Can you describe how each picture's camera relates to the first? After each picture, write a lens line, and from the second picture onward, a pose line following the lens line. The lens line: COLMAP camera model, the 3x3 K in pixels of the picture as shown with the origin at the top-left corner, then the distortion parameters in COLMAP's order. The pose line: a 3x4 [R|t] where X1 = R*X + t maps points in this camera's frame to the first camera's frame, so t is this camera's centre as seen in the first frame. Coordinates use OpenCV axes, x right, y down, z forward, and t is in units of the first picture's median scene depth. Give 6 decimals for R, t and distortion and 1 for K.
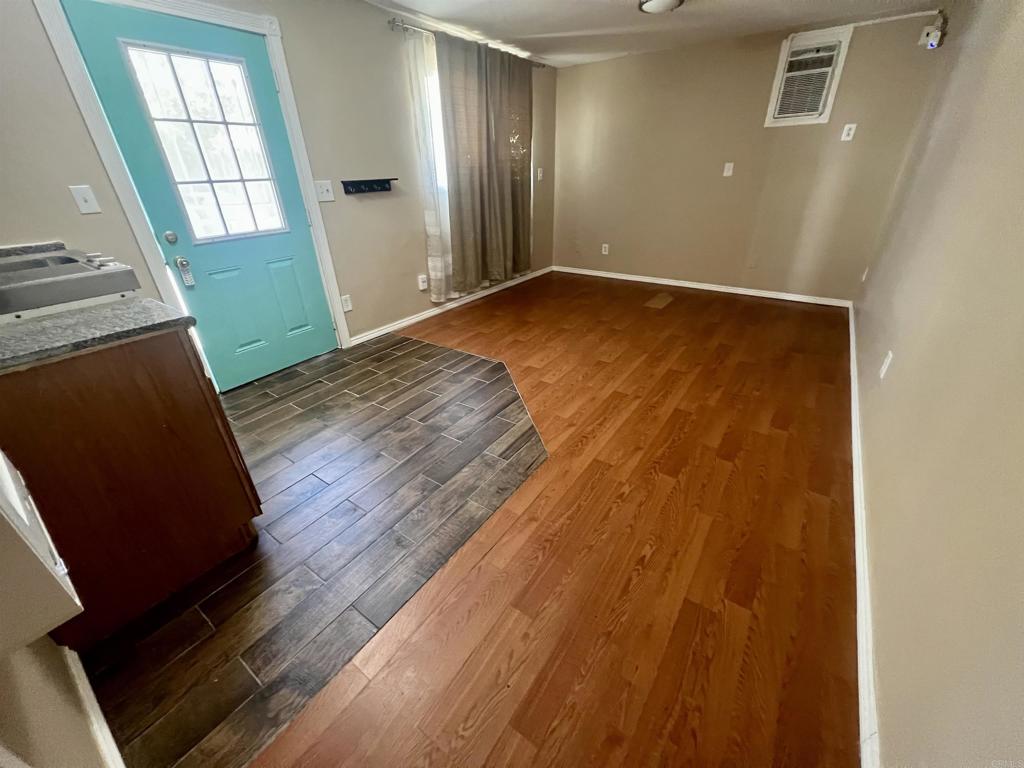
lens RADIAL K [[409.9, 0, 511.2], [0, 409.9, 386.2], [0, 0, 1]] dist [-0.002774, 0.001092]
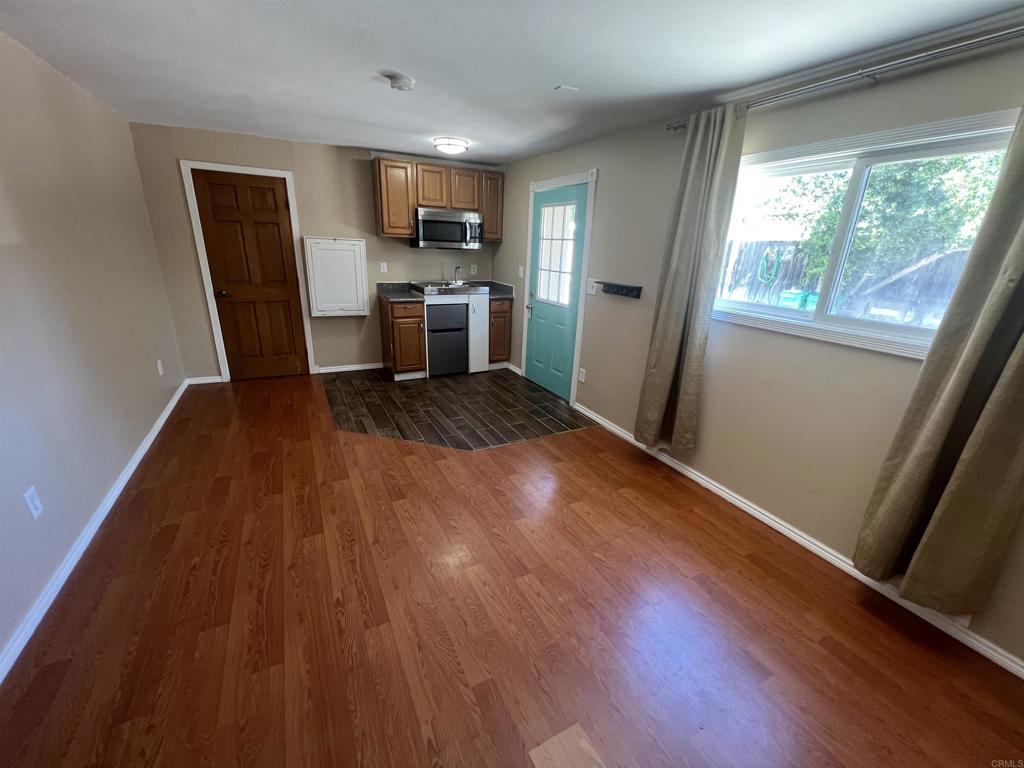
lens RADIAL K [[409.9, 0, 514.1], [0, 409.9, 387.5], [0, 0, 1]] dist [-0.002774, 0.001092]
pose [[-0.447303, 0.300288, -0.842465, 0.803182], [-0.448122, 0.739941, 0.501672, -0.795249], [0.774020, 0.601926, -0.196412, 1.292407]]
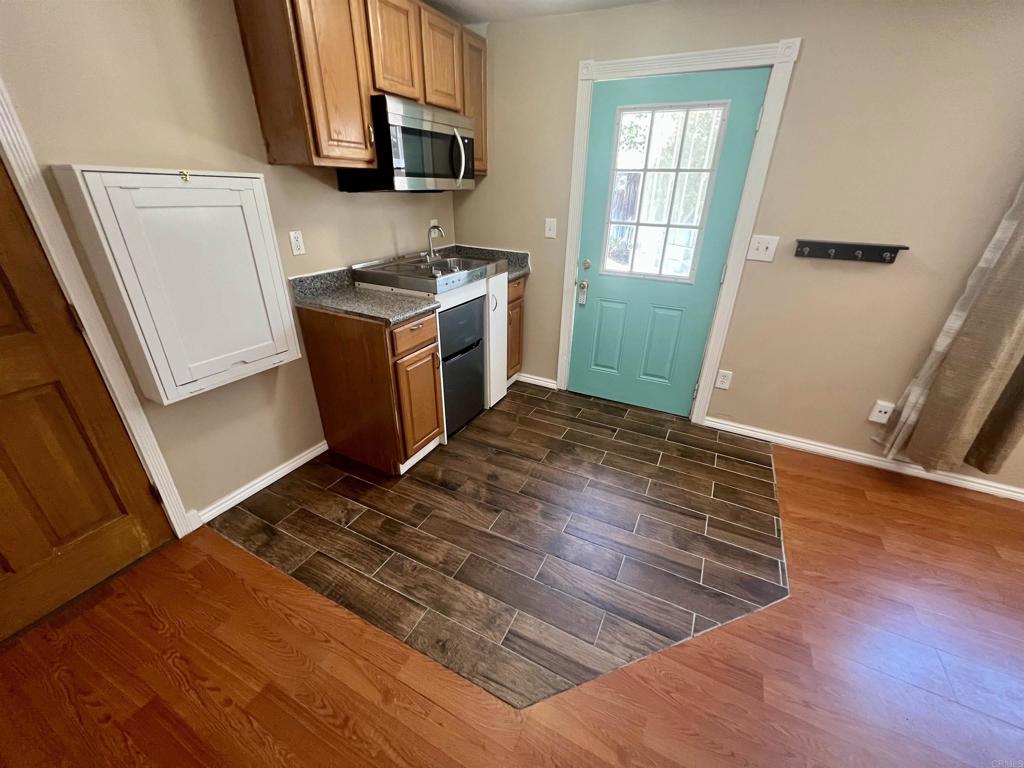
lens RADIAL K [[409.9, 0, 513.8], [0, 409.9, 386.6], [0, 0, 1]] dist [-0.002774, 0.001092]
pose [[0.143594, 0.458993, -0.876759, 0.297443], [-0.487379, 0.803852, 0.341004, -0.310710], [0.861303, 0.378348, 0.339132, 0.440477]]
